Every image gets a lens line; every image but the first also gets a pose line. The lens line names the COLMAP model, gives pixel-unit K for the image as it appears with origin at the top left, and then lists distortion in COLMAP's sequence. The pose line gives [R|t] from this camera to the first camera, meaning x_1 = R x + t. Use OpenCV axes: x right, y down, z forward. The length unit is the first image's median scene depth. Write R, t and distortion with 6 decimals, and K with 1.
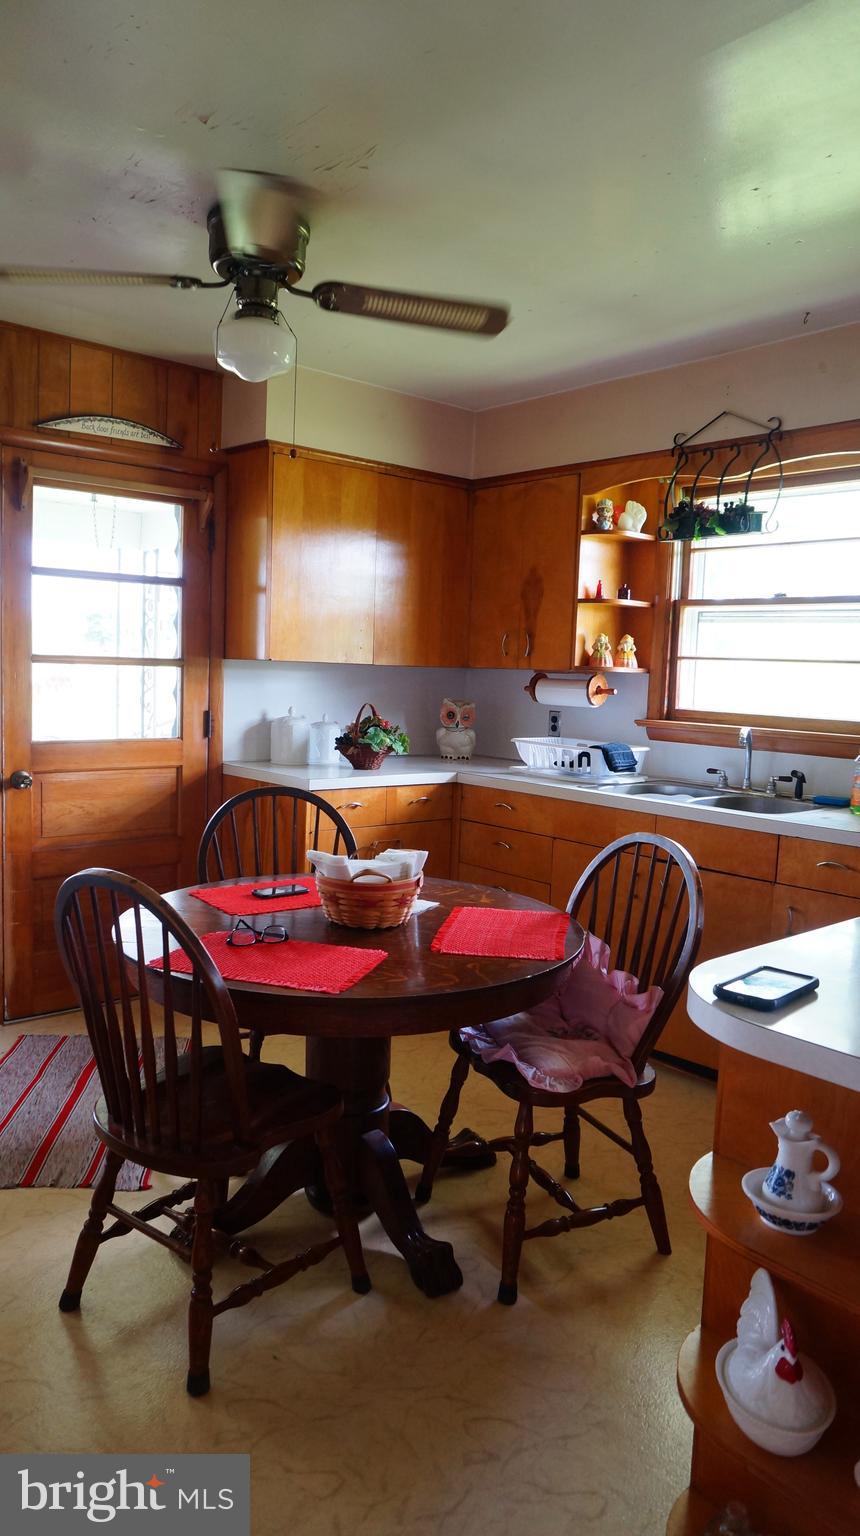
lens RADIAL K [[1019.7, 0, 430.0], [0, 1019.7, 768.0], [0, 0, 1]] dist [-0.039067, 0.020554]
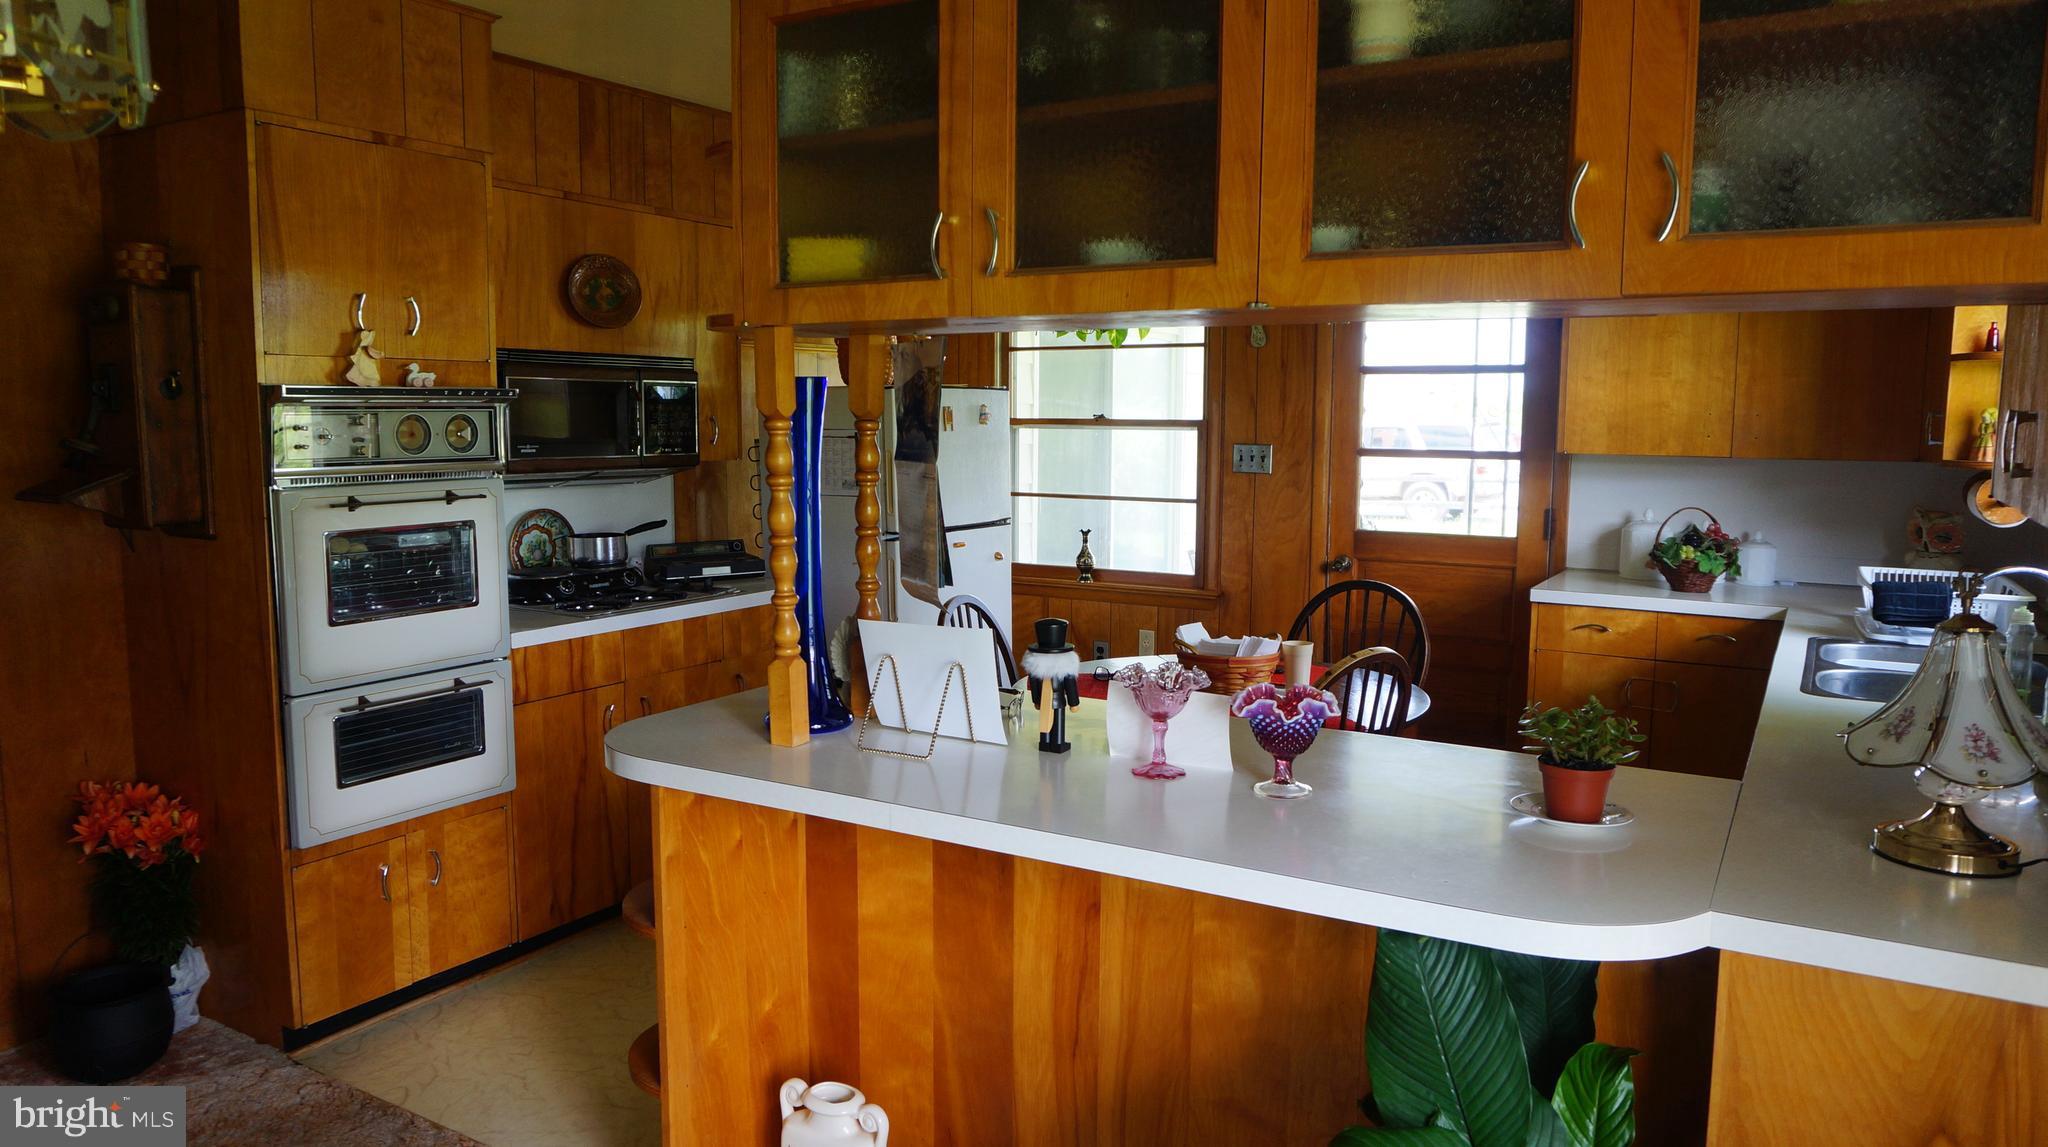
lens RADIAL K [[1359.6, 0, 1039.4], [0, 1359.6, 563.8], [0, 0, 1]] dist [-0.039067, 0.020554]
pose [[0.313498, 0.075678, -0.946568, 0.805662], [-0.082516, 0.995220, 0.052239, -0.034887], [0.945997, 0.061730, 0.318244, 0.201992]]
